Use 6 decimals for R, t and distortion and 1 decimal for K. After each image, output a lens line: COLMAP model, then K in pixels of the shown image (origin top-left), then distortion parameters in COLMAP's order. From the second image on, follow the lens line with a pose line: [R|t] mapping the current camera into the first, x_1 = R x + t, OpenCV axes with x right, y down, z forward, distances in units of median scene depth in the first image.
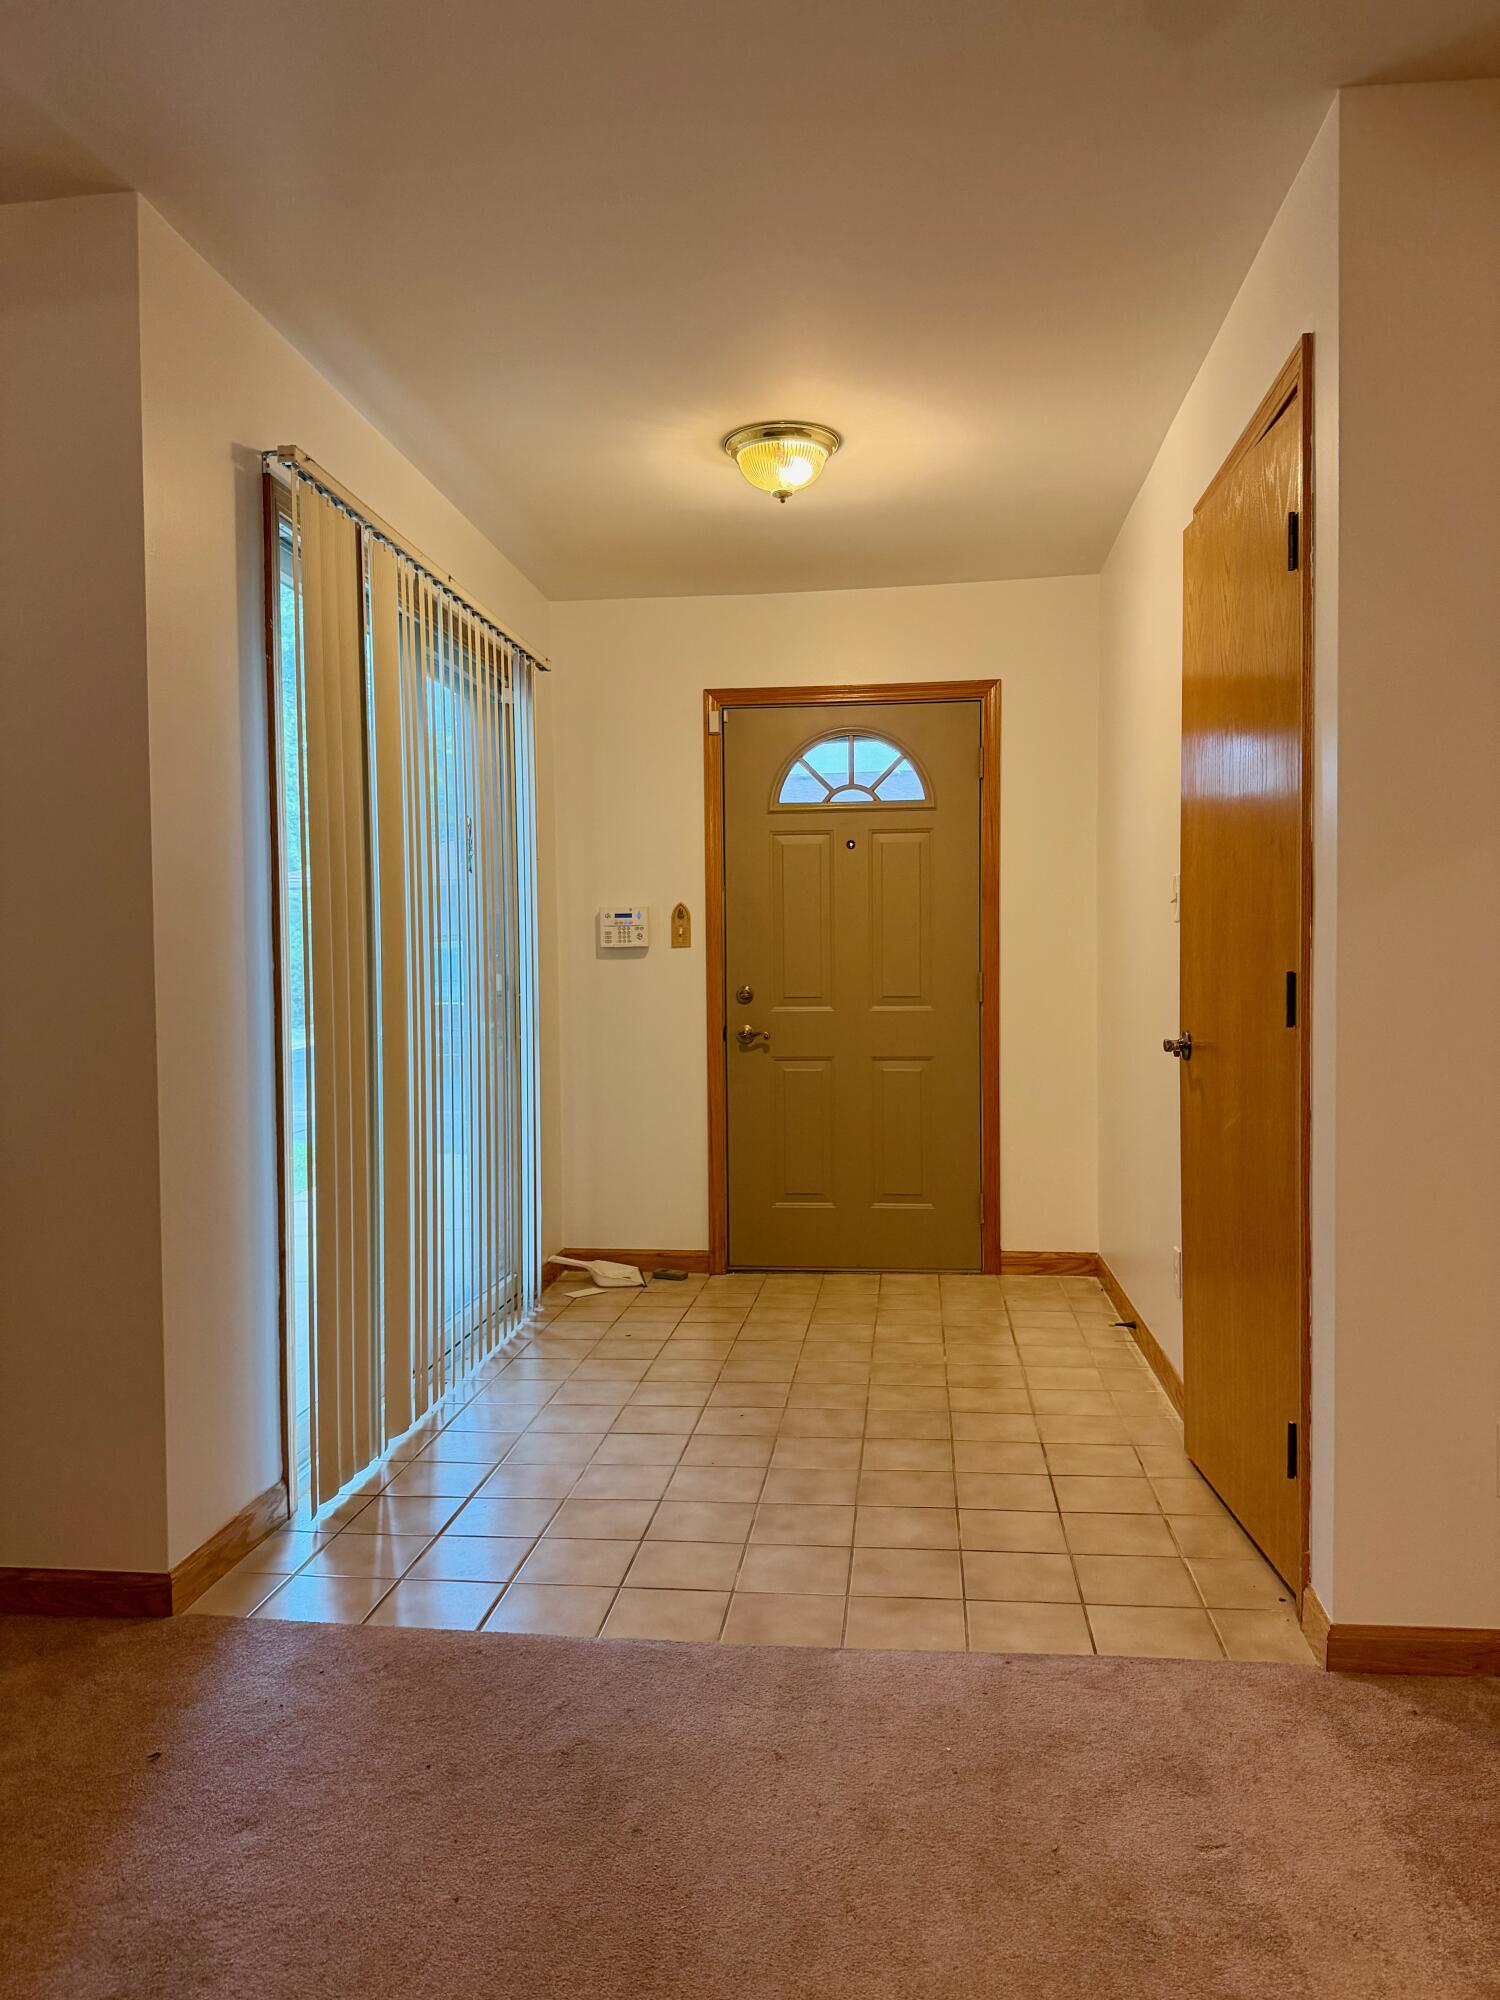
lens RADIAL K [[1383.7, 0, 741.1], [0, 1383.7, 1011.4], [0, 0, 1]] dist [0.031485, -0.001734]
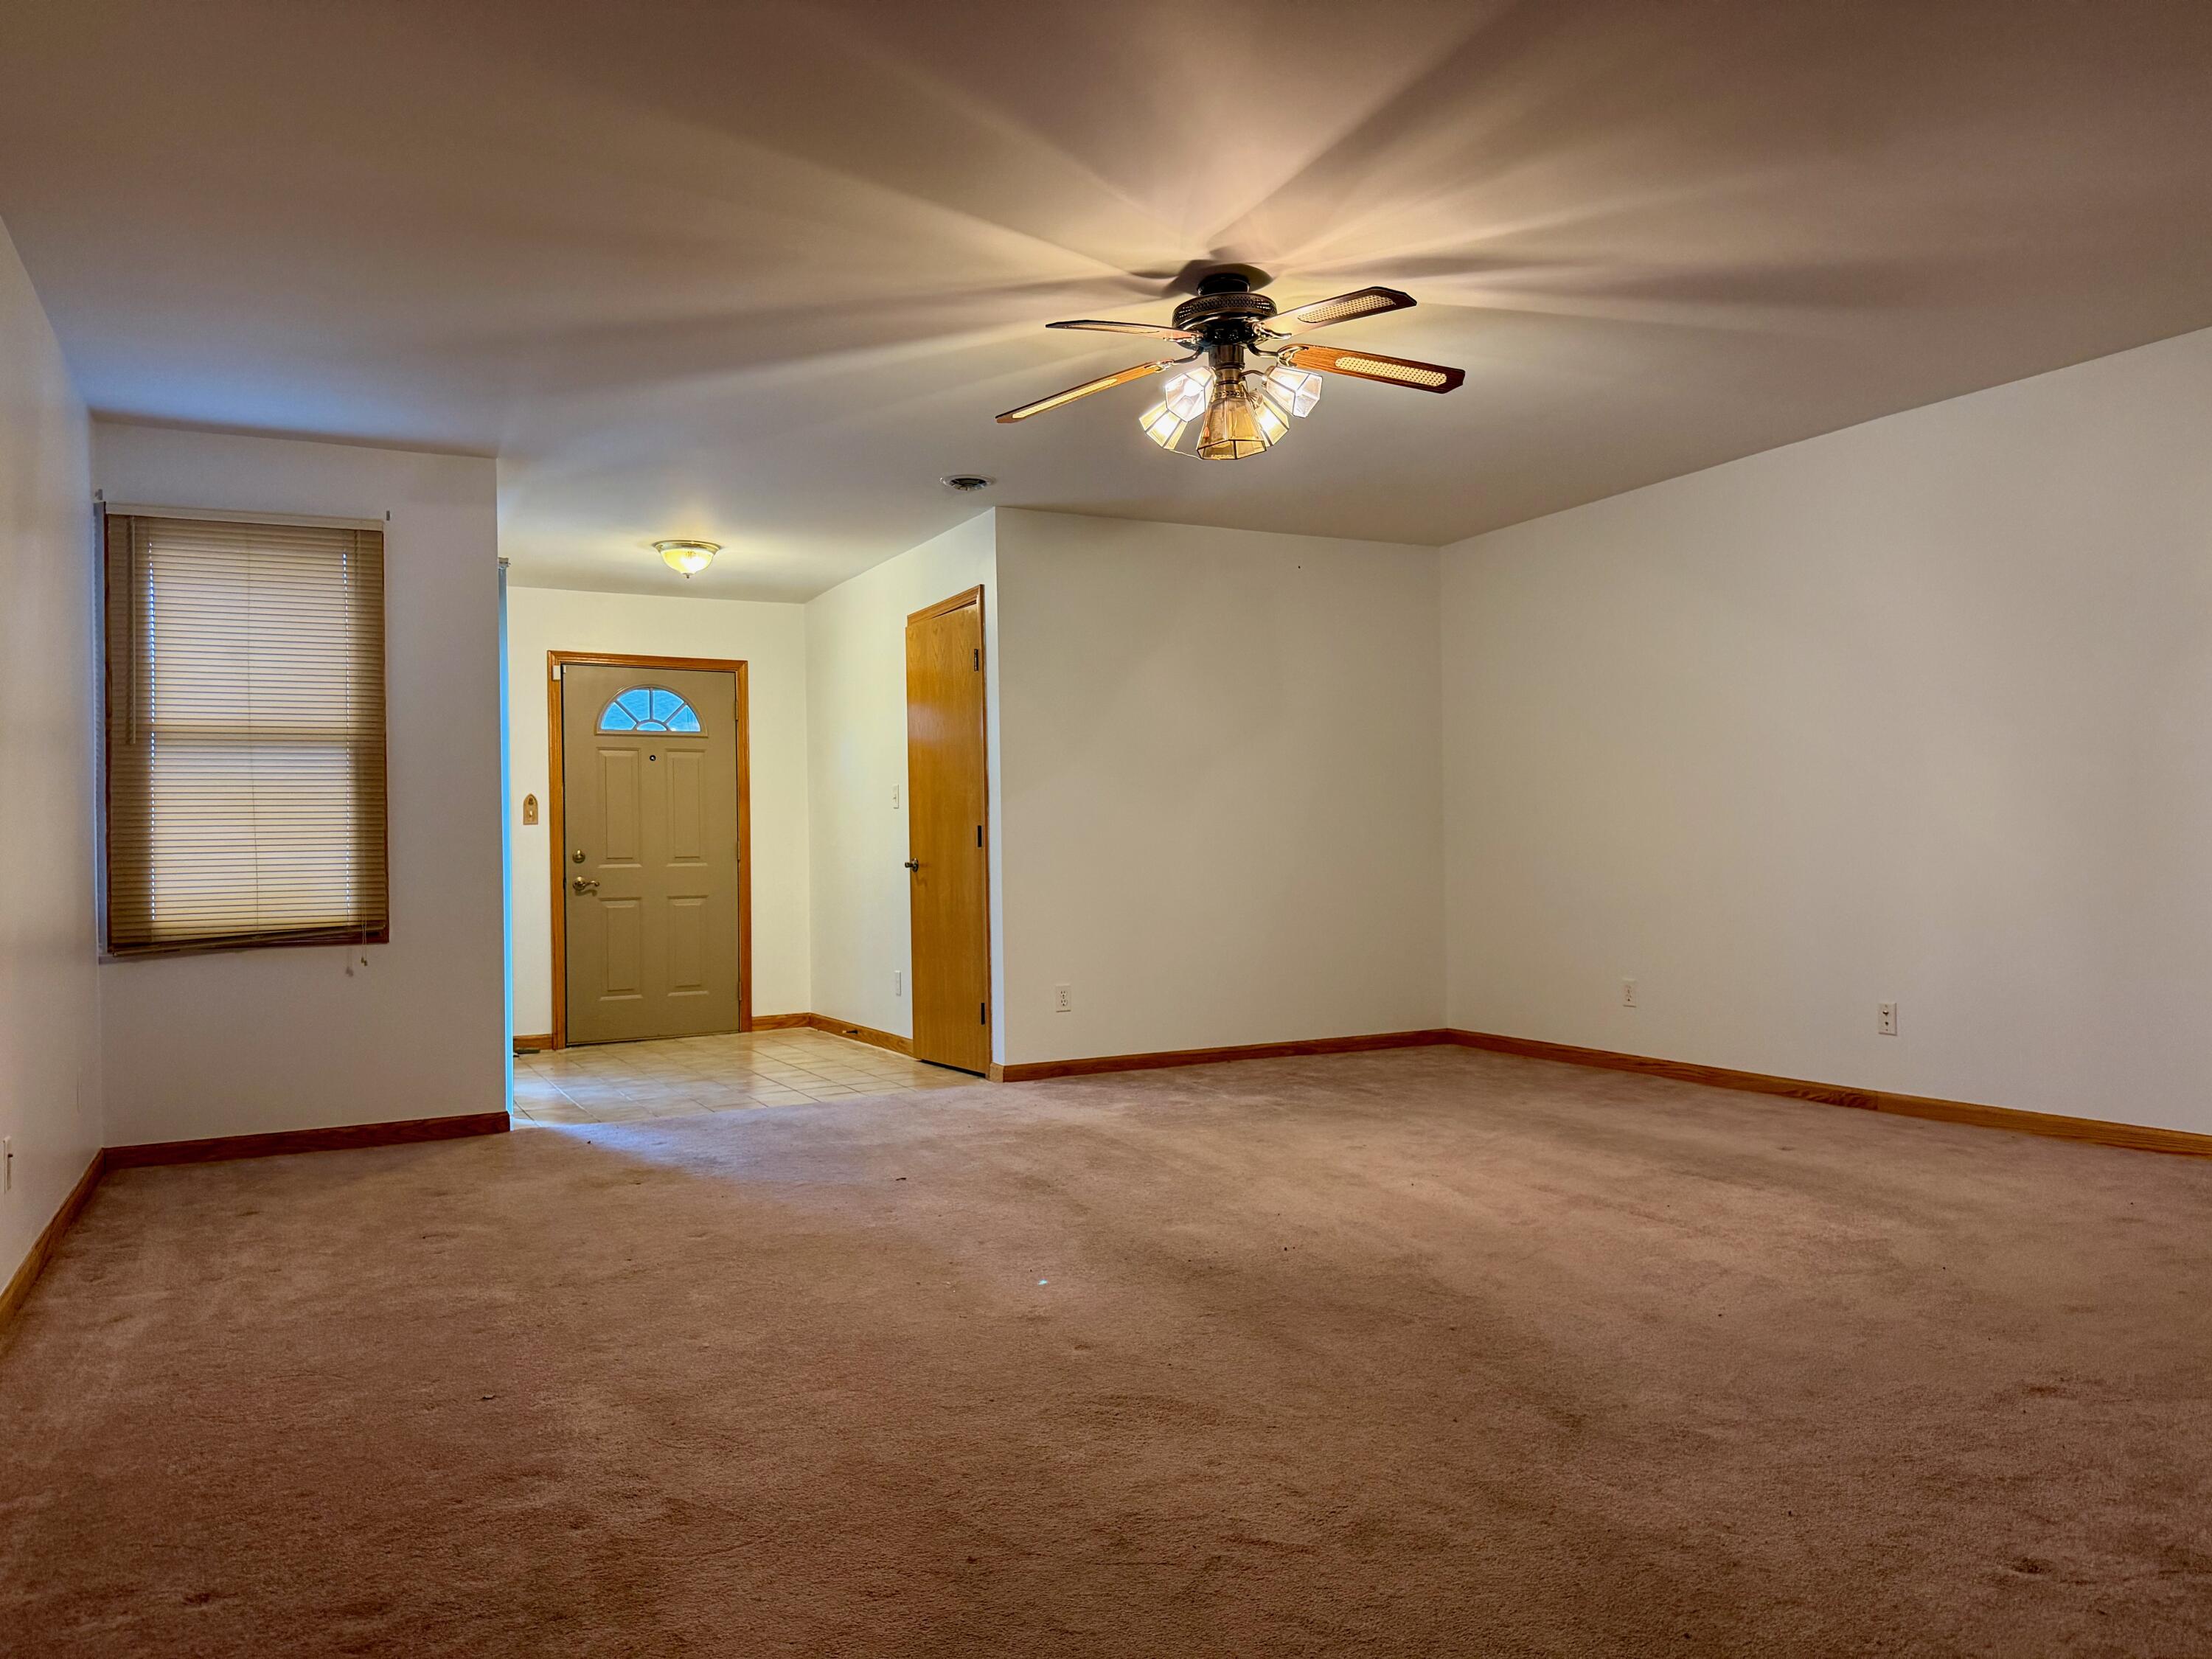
lens RADIAL K [[1530.4, 0, 1111.6], [0, 1530.4, 828.7], [0, 0, 1]] dist [0.031485, -0.001734]
pose [[0.817337, 0.010475, 0.576064, -0.487301], [0.027842, 0.997949, -0.057649, 0.069824], [-0.575486, 0.063158, 0.815369, -0.680375]]
